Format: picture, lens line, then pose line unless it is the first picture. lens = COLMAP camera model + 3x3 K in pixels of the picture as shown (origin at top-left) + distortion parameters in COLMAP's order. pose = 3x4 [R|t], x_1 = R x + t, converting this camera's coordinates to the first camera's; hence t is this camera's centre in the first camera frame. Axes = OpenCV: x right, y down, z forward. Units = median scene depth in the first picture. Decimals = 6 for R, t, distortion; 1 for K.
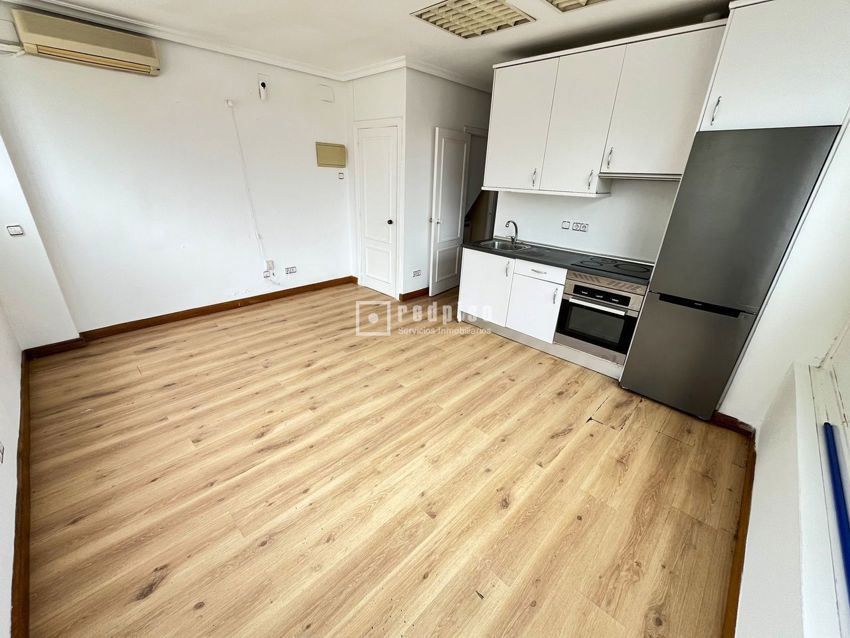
lens RADIAL K [[350.5, 0, 425.0], [0, 350.5, 319.0], [0, 0, 1]] dist [-0.001767, -0.000299]
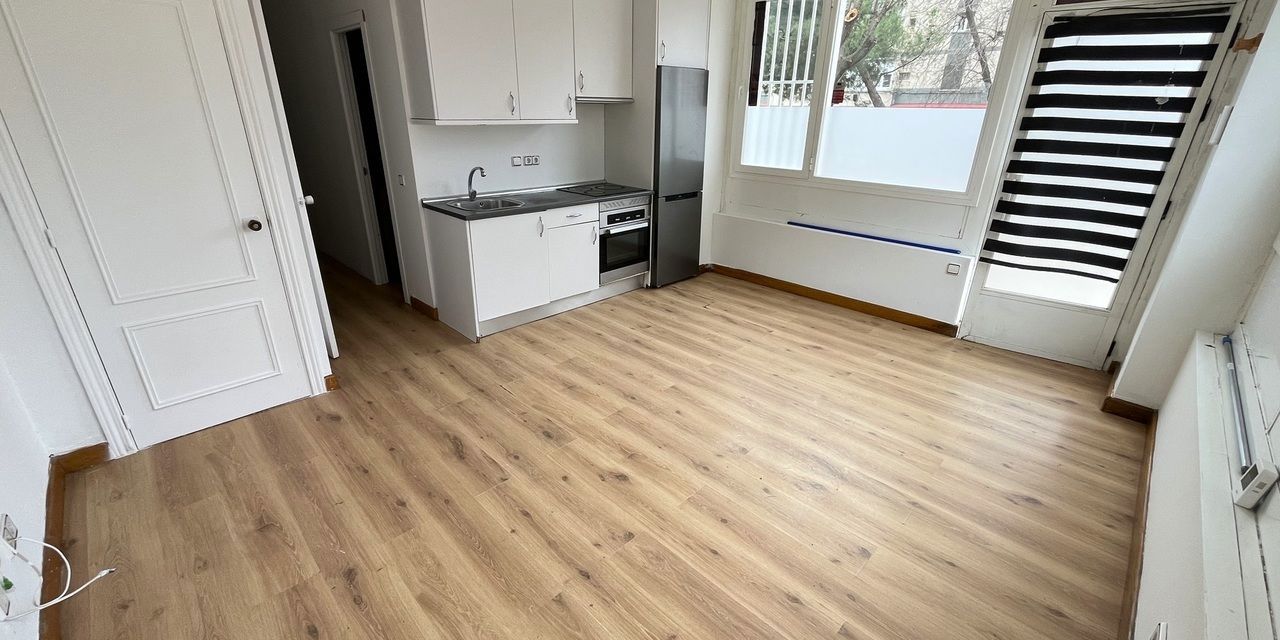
lens RADIAL K [[517.6, 0, 634.6], [0, 517.6, 311.8], [0, 0, 1]] dist [0.000476, -0.000110]
pose [[0.017512, -0.399583, 0.916530, -1.026186], [0.371612, 0.853606, 0.365050, -0.384368], [-0.928223, 0.334201, 0.163438, 0.841392]]
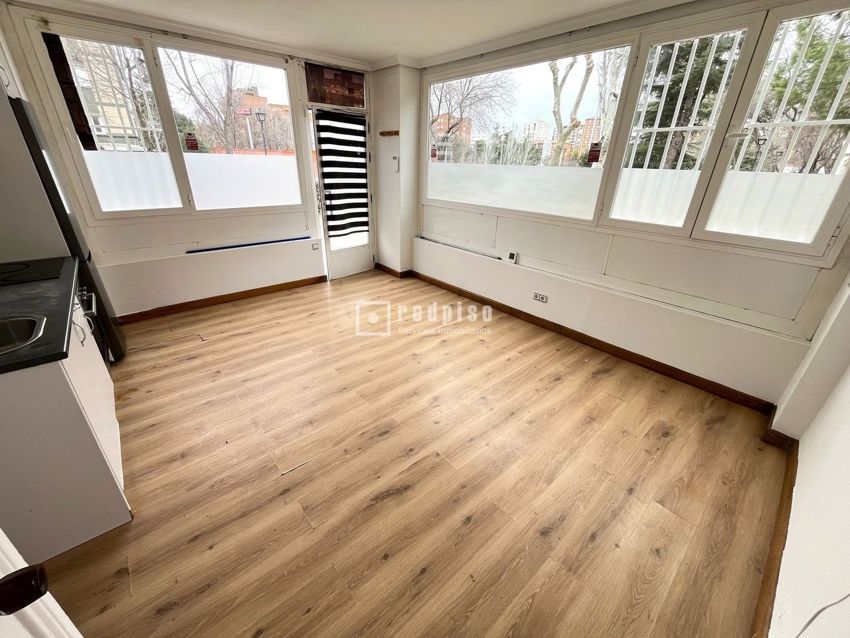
lens RADIAL K [[345.7, 0, 422.5], [0, 345.7, 314.7], [0, 0, 1]] dist [-0.002108, -0.000403]
pose [[-0.994617, -0.087876, 0.054902, -0.357959], [-0.020129, 0.683629, 0.729552, -0.660037], [-0.101643, 0.724520, -0.681718, 1.547530]]
